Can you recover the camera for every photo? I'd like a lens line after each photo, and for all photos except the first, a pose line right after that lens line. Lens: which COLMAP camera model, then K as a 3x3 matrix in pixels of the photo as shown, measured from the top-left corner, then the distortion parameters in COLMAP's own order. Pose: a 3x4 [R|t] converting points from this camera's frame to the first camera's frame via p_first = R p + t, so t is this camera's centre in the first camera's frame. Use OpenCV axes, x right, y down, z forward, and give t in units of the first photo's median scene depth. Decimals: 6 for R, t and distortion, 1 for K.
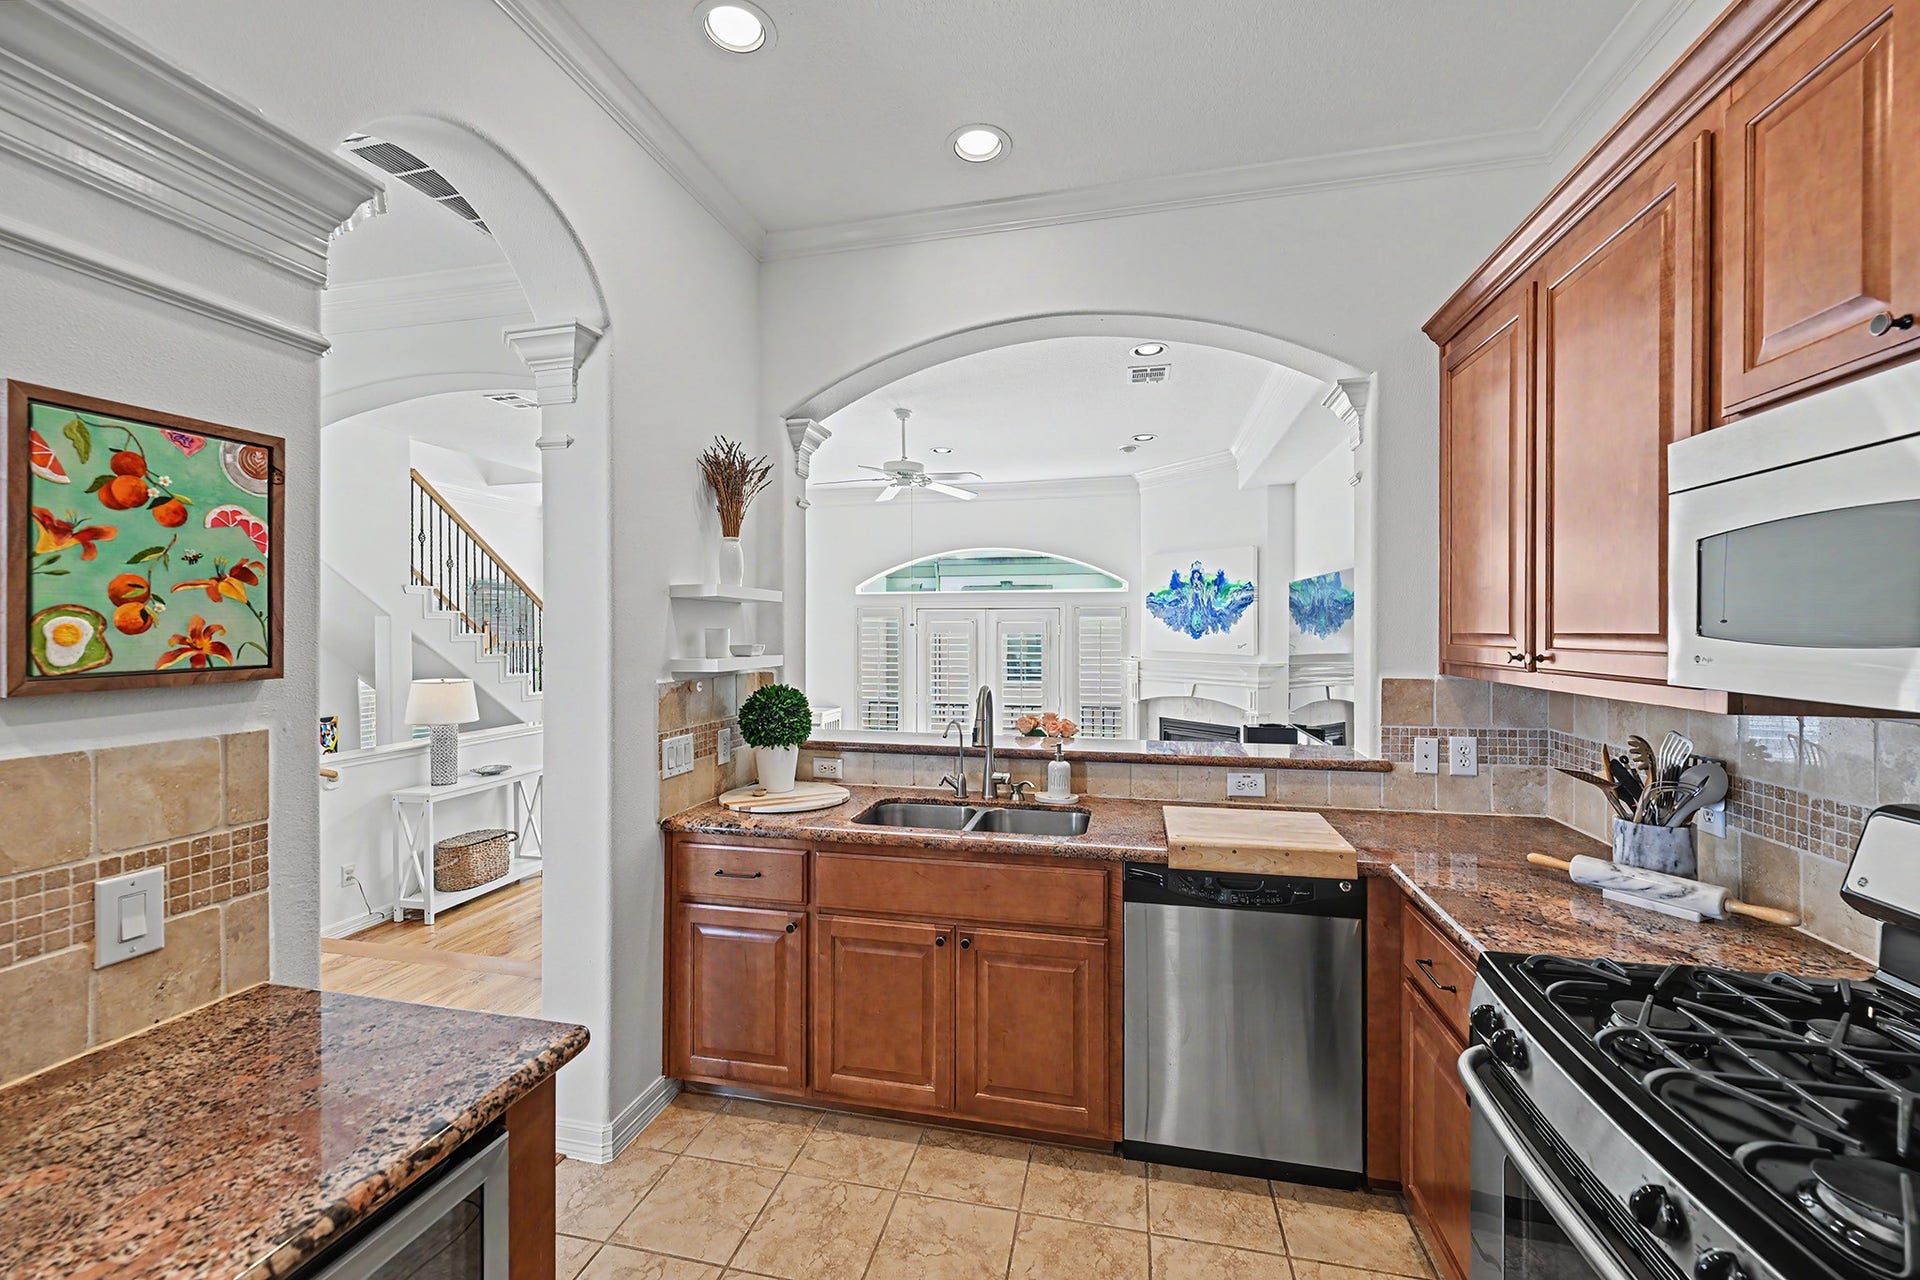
lens RADIAL K [[821.6, 0, 969.5], [0, 821.6, 632.8], [0, 0, 1]] dist [0.001342, 0.000379]
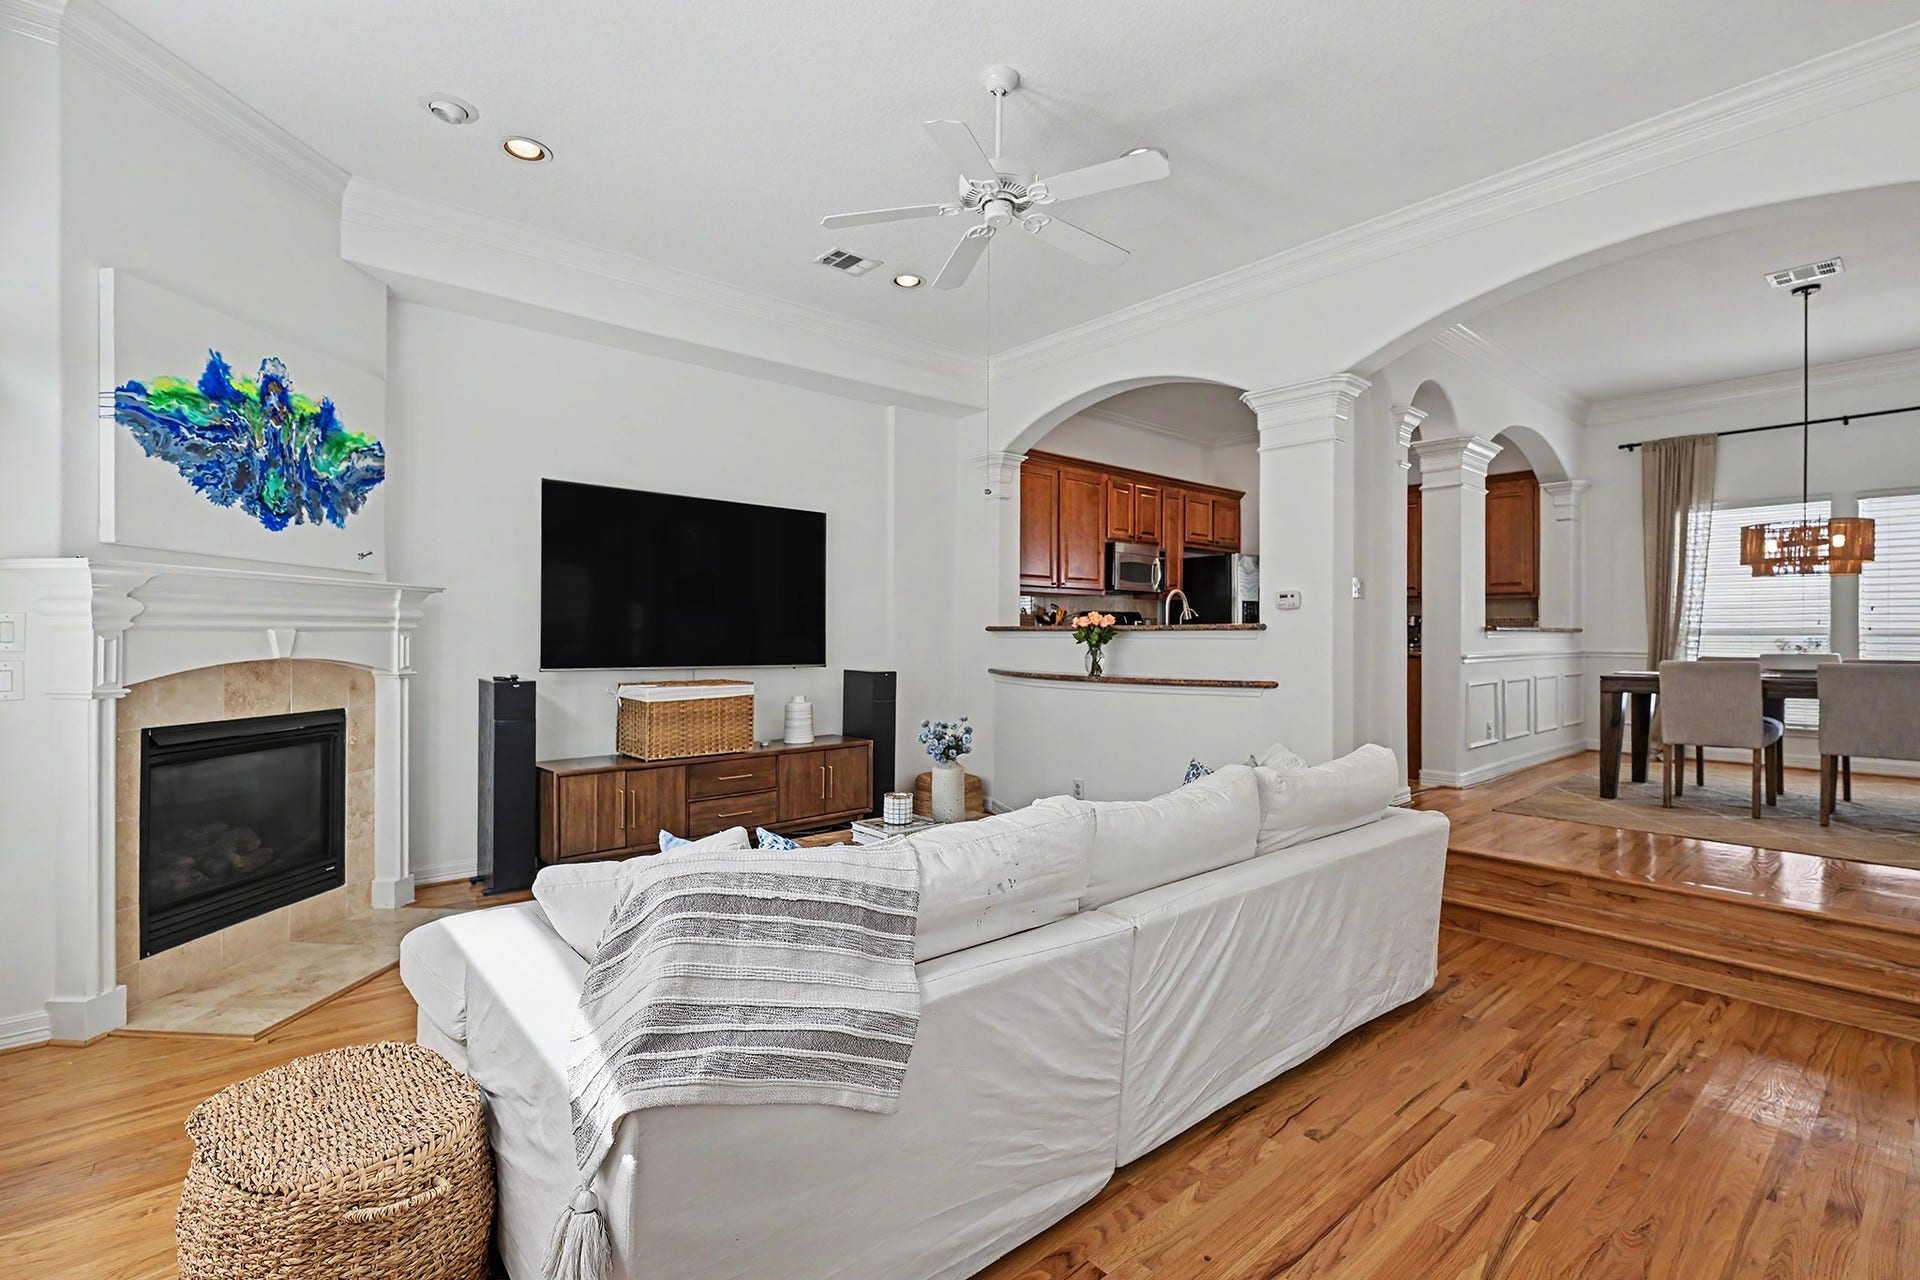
lens RADIAL K [[821.6, 0, 969.5], [0, 821.6, 632.8], [0, 0, 1]] dist [0.001342, 0.000379]
pose [[-0.804078, -0.002905, 0.594516, -0.307819], [0.001293, 0.999977, 0.006635, 0.063006], [-0.594522, 0.006104, -0.804056, 1.174489]]
